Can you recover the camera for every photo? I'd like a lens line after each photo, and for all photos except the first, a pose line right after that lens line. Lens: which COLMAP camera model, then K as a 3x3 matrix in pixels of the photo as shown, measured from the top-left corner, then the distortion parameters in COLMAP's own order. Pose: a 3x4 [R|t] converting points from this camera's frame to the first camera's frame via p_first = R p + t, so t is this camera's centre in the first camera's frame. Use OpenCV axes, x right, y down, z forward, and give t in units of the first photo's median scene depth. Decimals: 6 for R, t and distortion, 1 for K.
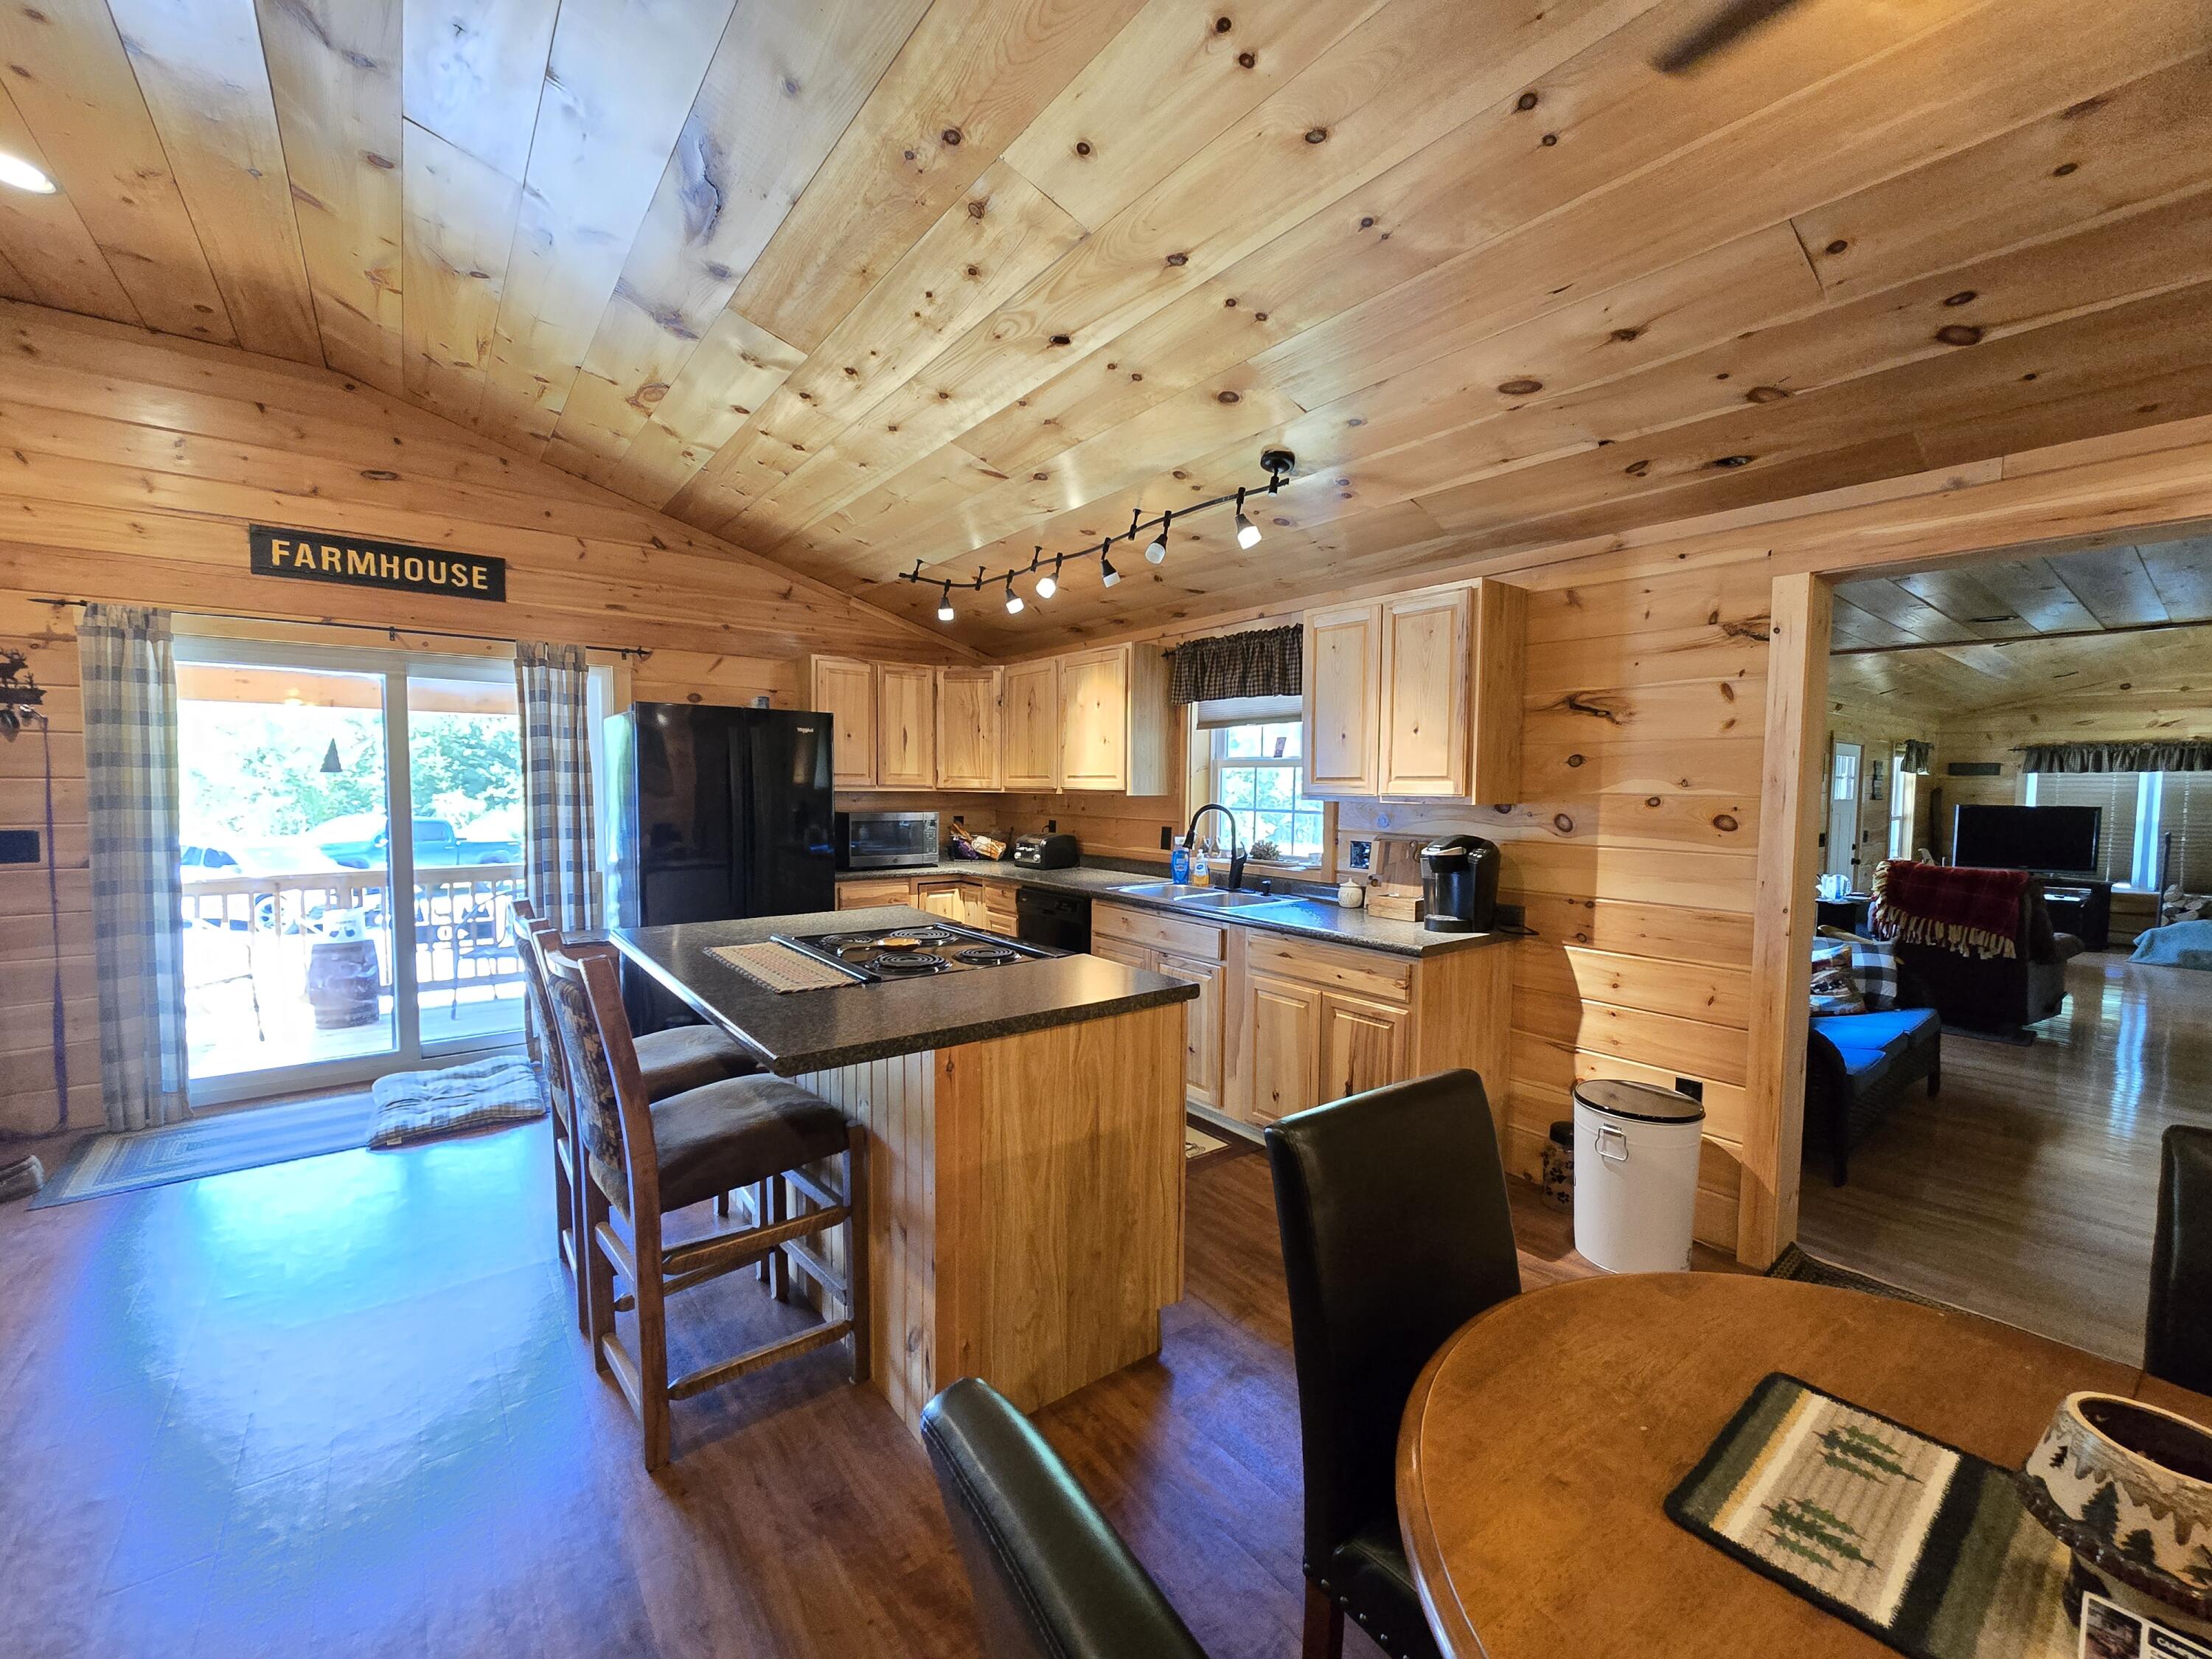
lens RADIAL K [[902.6, 0, 1122.7], [0, 902.6, 836.9], [0, 0, 1]] dist [-0.001846, -0.000671]
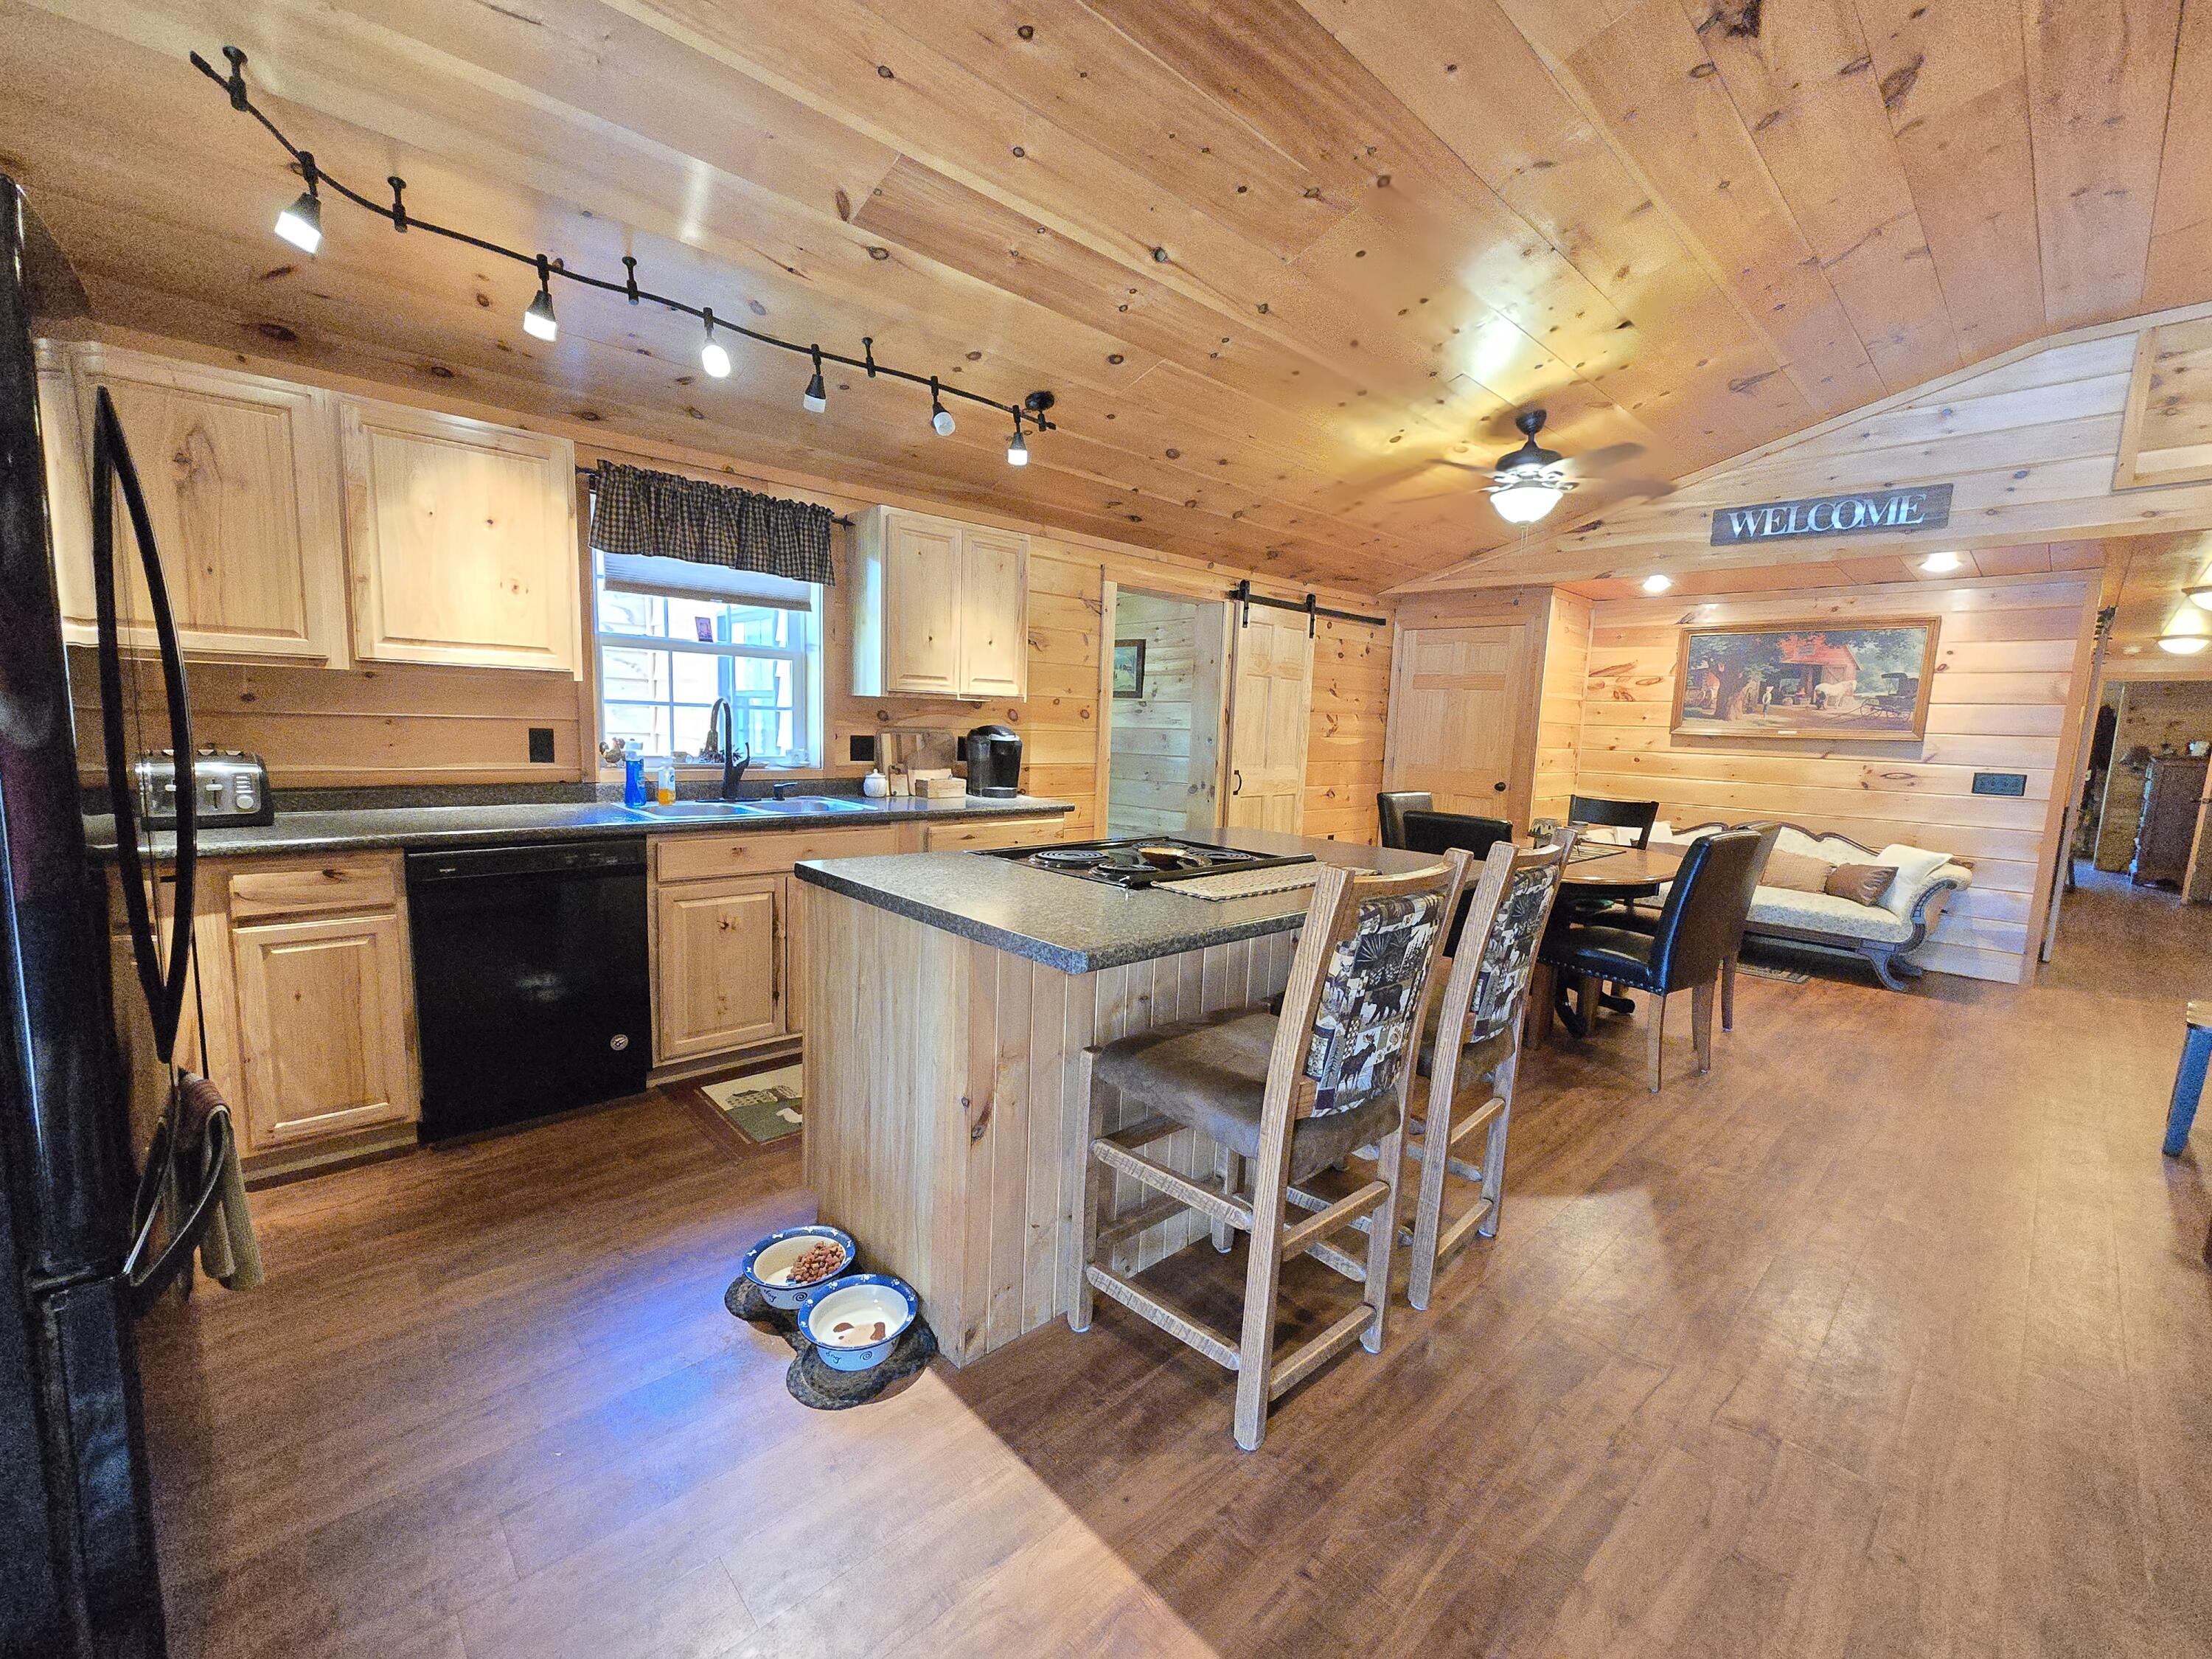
lens RADIAL K [[907.7, 0, 1108.6], [0, 907.7, 838.3], [0, 0, 1]] dist [-0.029246, 0.010249]
pose [[-0.083719, -0.138590, 0.986805, -1.214697], [0.025271, 0.989668, 0.141136, -0.026744], [-0.996169, 0.036753, -0.079351, 1.186956]]
